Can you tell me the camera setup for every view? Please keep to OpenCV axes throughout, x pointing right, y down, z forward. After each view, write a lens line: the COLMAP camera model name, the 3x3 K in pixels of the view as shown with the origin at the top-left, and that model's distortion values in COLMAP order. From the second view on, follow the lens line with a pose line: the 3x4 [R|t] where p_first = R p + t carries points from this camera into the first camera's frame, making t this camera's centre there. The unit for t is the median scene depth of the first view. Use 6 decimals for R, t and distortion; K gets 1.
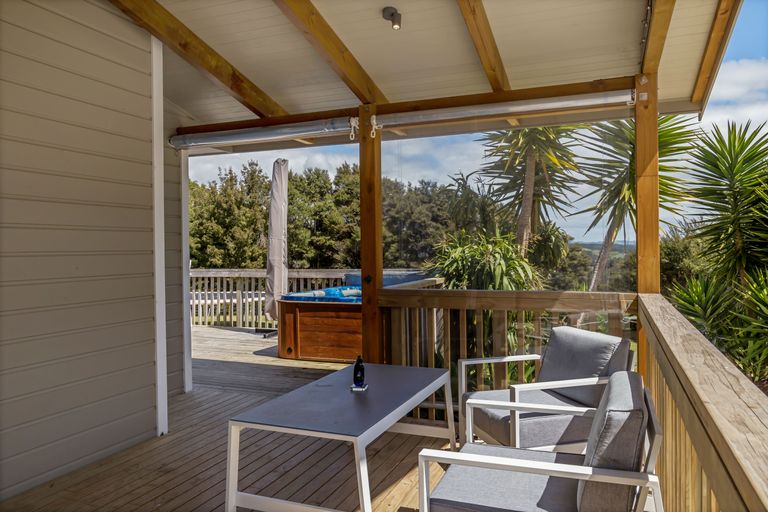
lens RADIAL K [[571.1, 0, 384.0], [0, 571.1, 256.0], [0, 0, 1]] dist [-0.001862, -0.000146]
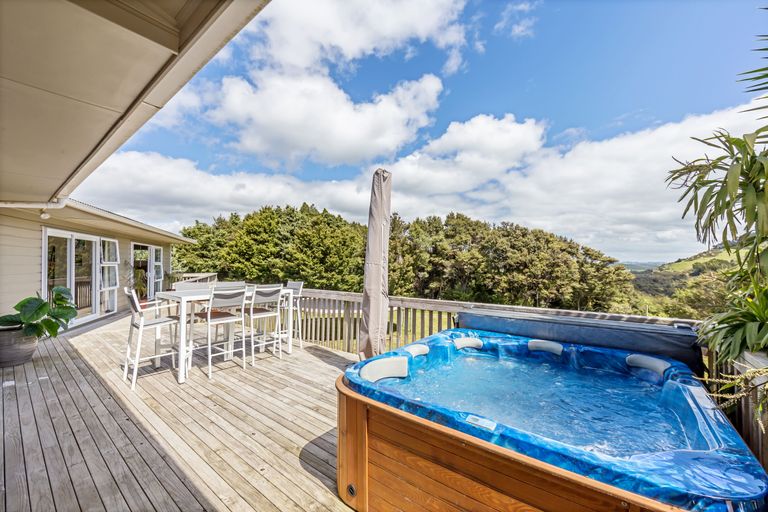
lens RADIAL K [[300.1, 0, 384.9], [0, 300.1, 260.6], [0, 0, 1]] dist [0.000252, 0.000072]
pose [[0.960348, 0.012844, -0.278507, -0.012756], [-0.018984, 0.999632, -0.019361, -0.006587], [0.278156, 0.023880, 0.960239, 0.147364]]
